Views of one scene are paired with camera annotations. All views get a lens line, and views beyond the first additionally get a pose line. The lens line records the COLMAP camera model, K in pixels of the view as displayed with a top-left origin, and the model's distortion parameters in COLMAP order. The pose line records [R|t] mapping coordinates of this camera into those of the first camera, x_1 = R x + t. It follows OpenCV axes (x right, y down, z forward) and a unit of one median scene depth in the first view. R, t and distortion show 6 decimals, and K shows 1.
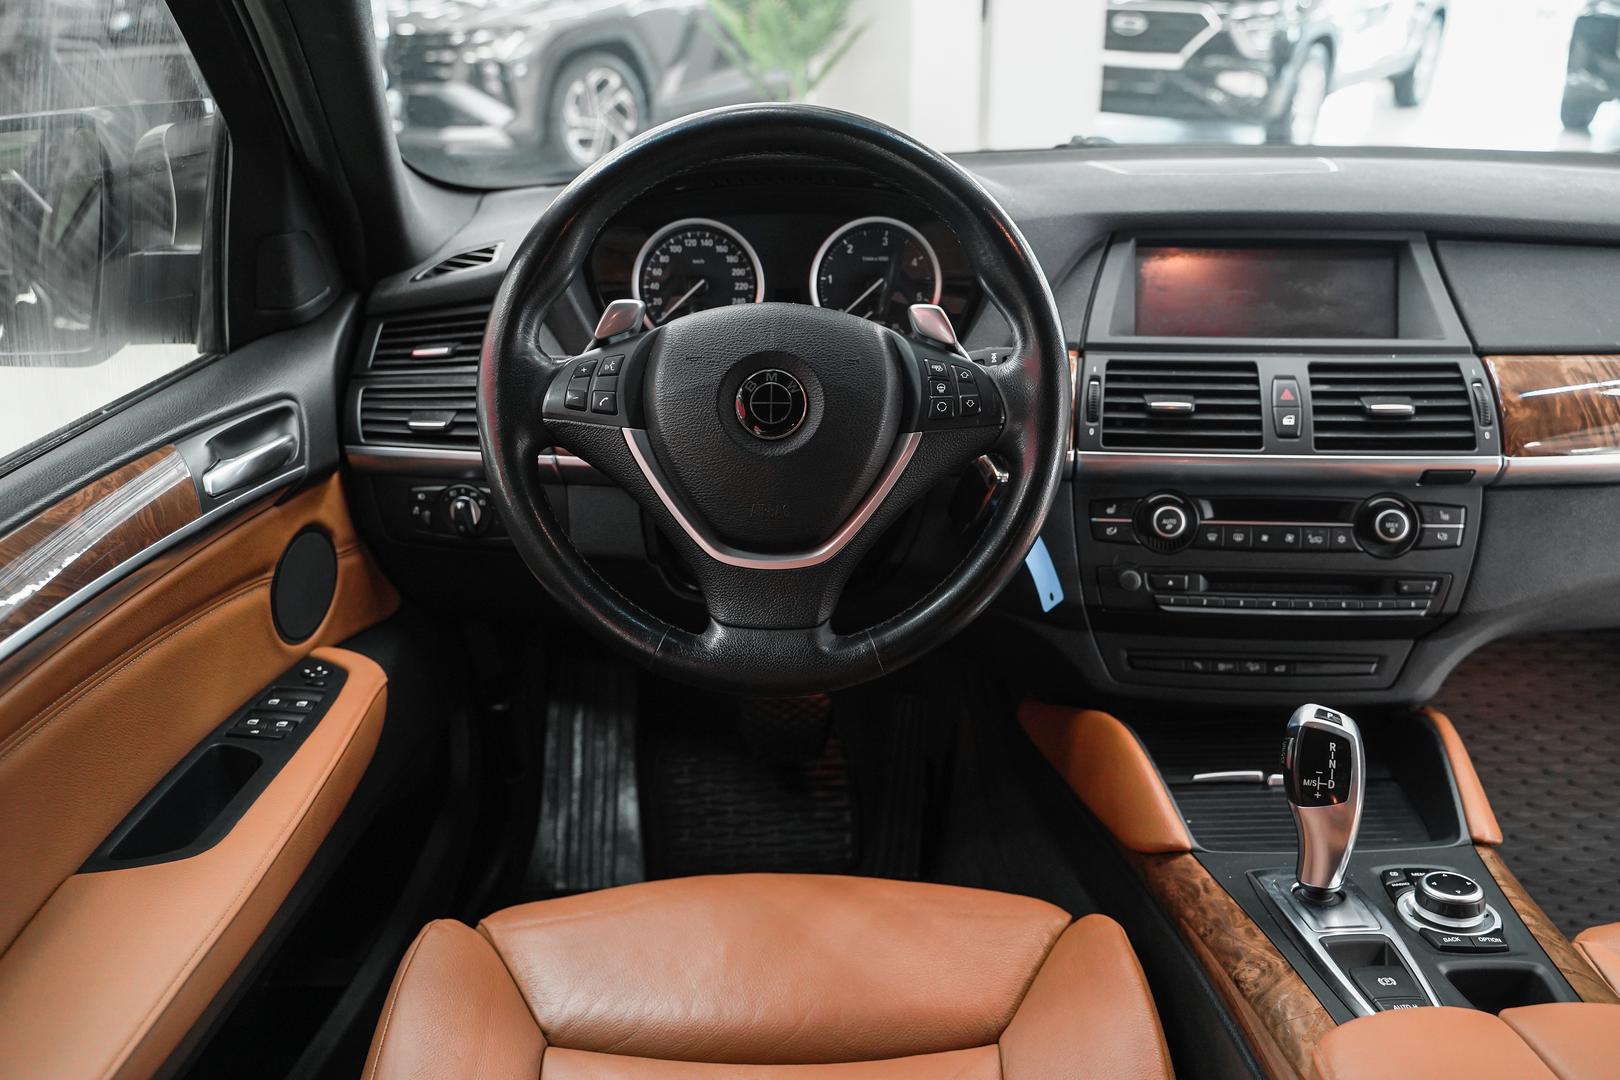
lens RADIAL K [[1340.6, 0, 810.8], [0, 1340.6, 536.4], [0, 0, 1]] dist [-0.021794, 0.020123]
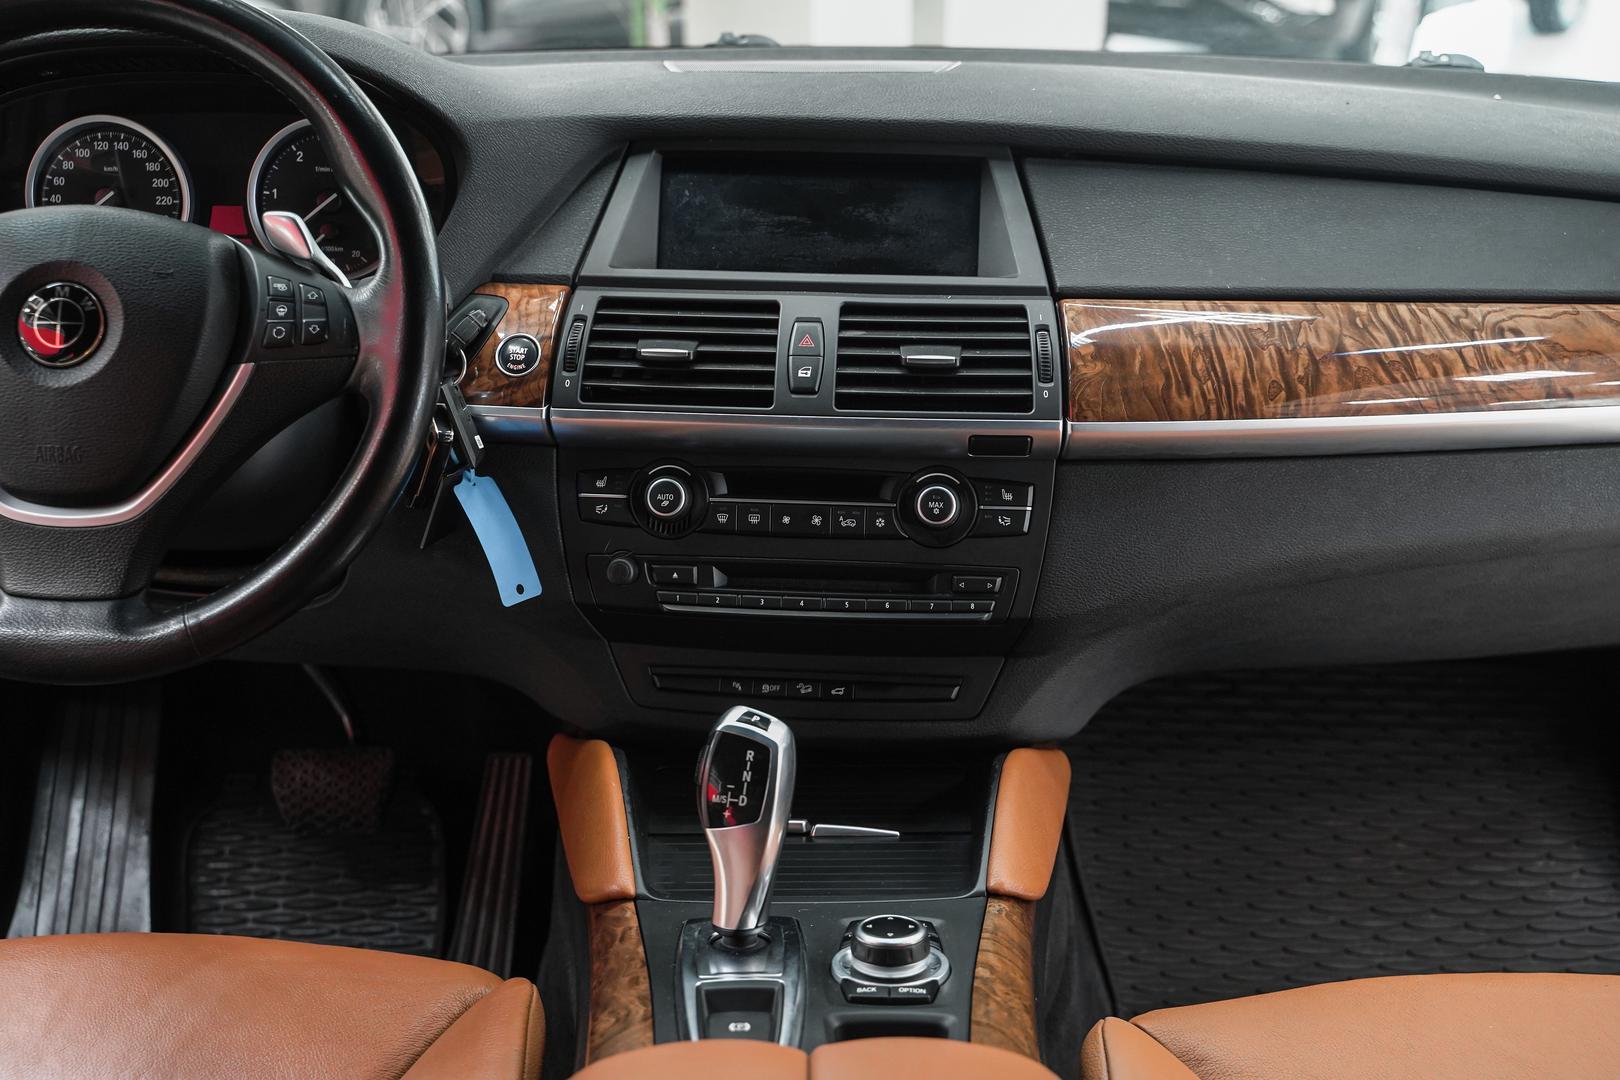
lens RADIAL K [[1899.6, 0, 808.8], [0, 1899.6, 548.4], [0, 0, 1]] dist [-0.005313, 0.000000]
pose [[0.999813, 0.016231, 0.010547, 0.337500], [-0.015775, 0.998996, -0.041923, 0.064897], [-0.011217, 0.041749, 0.999065, -0.133818]]
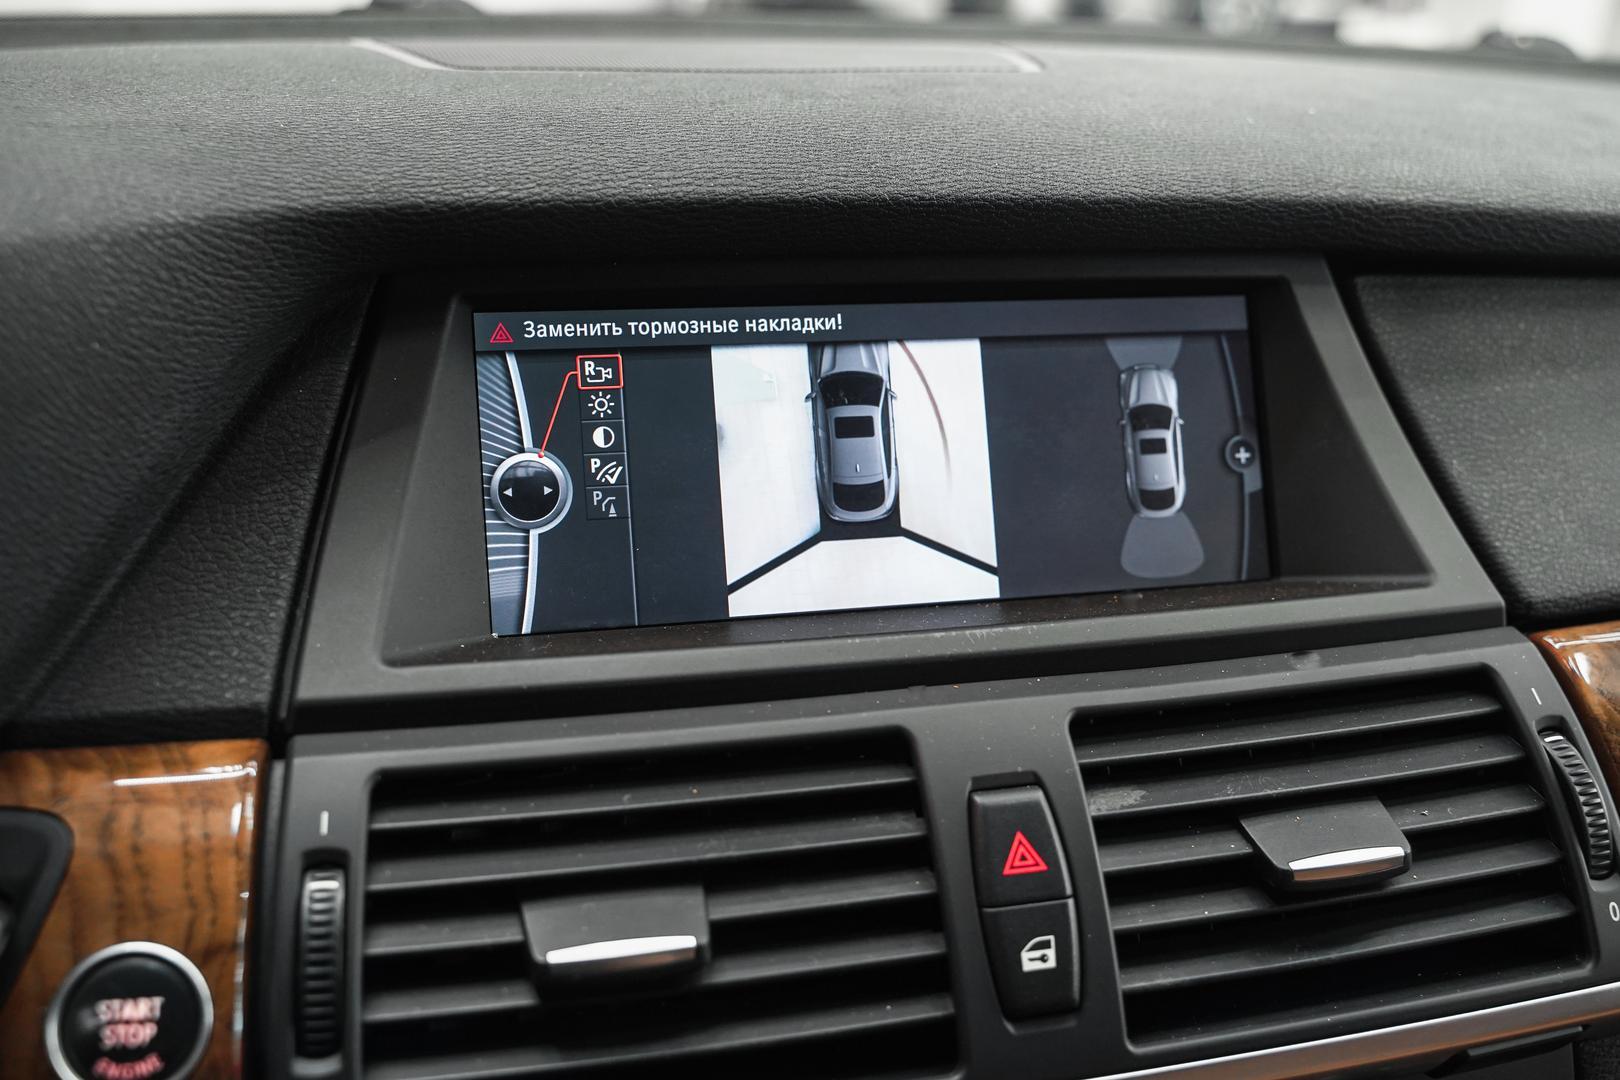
lens RADIAL K [[1512.7, 0, 808.8], [0, 1512.7, 531.8], [0, 0, 1]] dist [-0.014356, 0.000000]
pose [[0.947417, -0.077947, 0.310363, 0.213984], [0.080375, 0.996752, 0.004978, -0.173095], [-0.309743, 0.020230, 0.950605, 0.689838]]
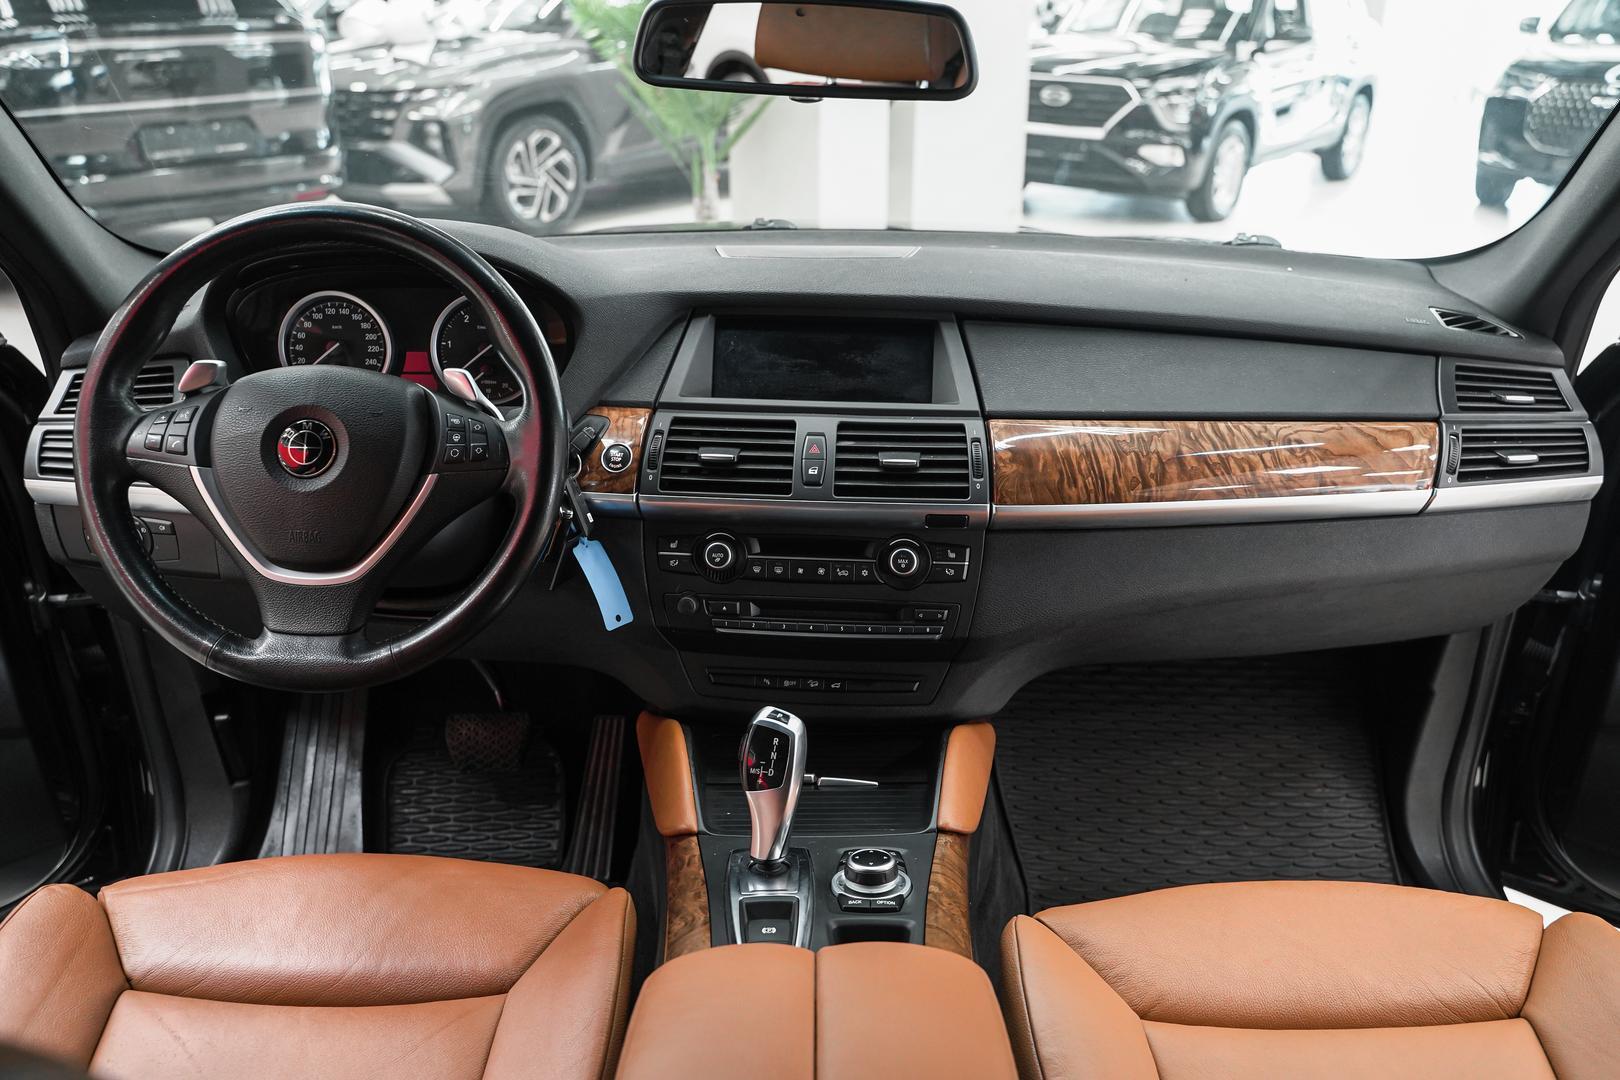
lens RADIAL K [[1340.6, 0, 822.6], [0, 1340.6, 543.0], [0, 0, 1]] dist [-0.021794, 0.020123]
pose [[0.999755, 0.016269, 0.015024, 0.337024], [-0.015741, 0.999276, -0.034633, 0.016912], [-0.015577, 0.034388, 0.999287, -0.169987]]
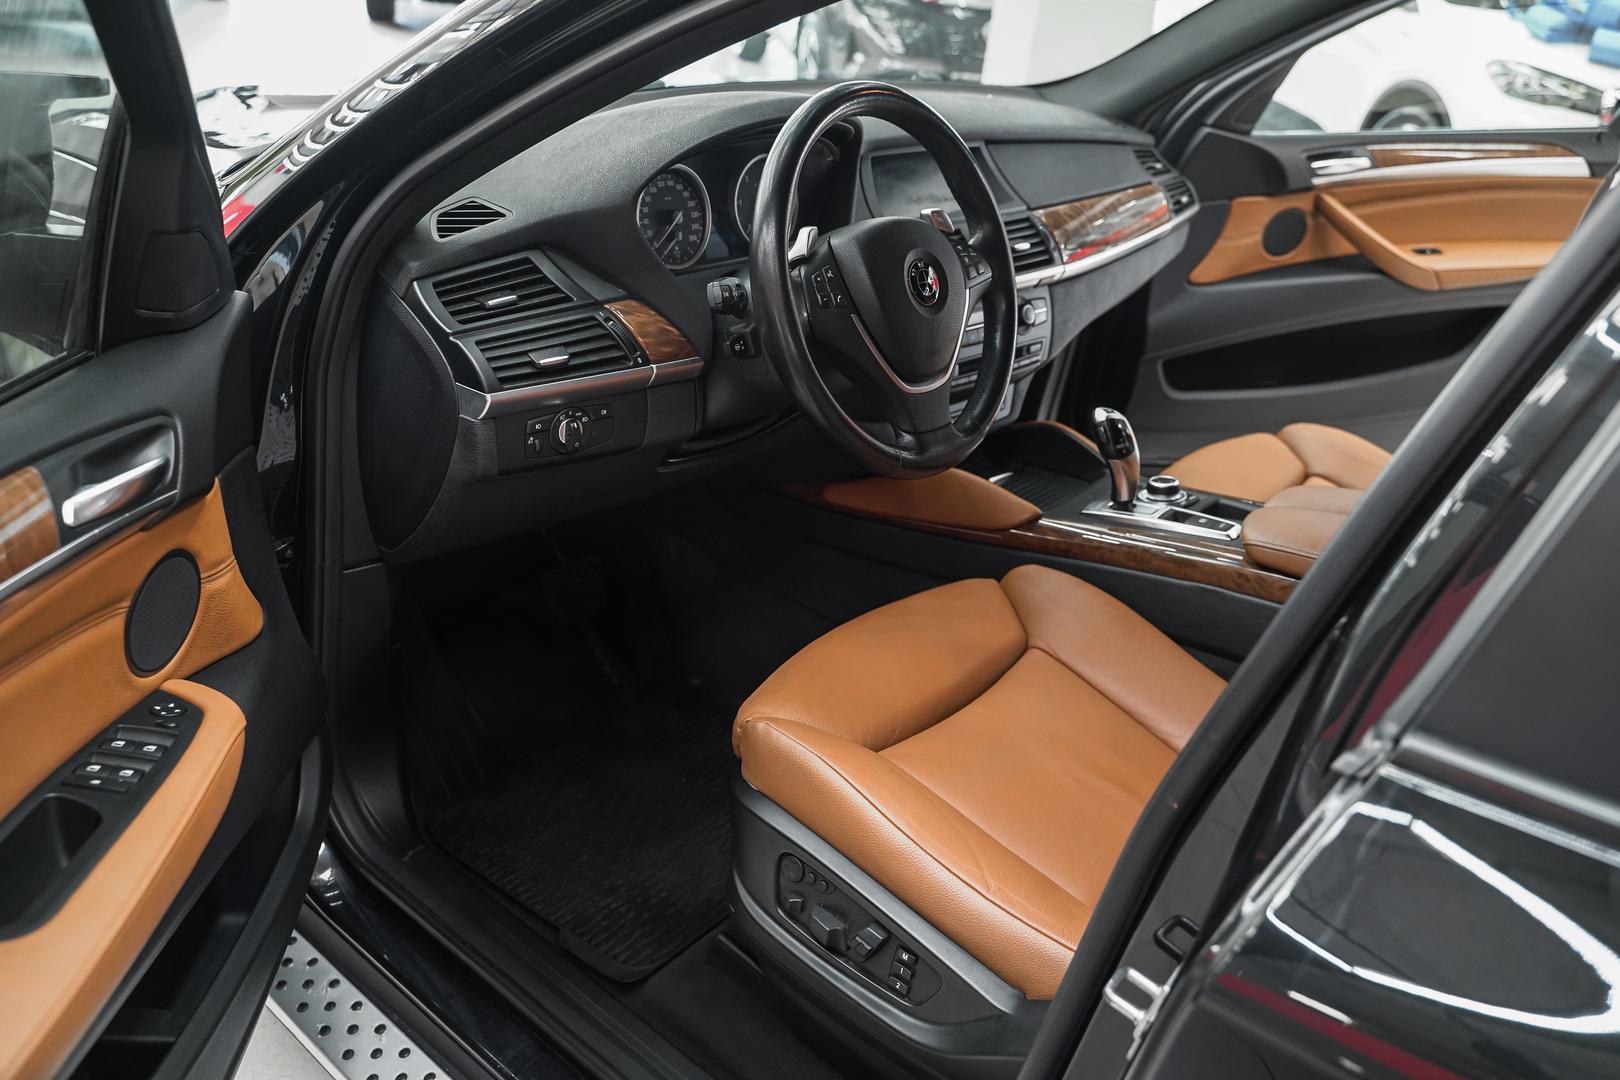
lens RADIAL K [[1340.6, 0, 802.1], [0, 1340.6, 531.4], [0, 0, 1]] dist [-0.021794, 0.020123]
pose [[0.632653, -0.271190, 0.725401, -1.047775], [0.213656, 0.961451, 0.173098, -0.097777], [-0.744380, 0.045475, 0.666206, 0.077346]]
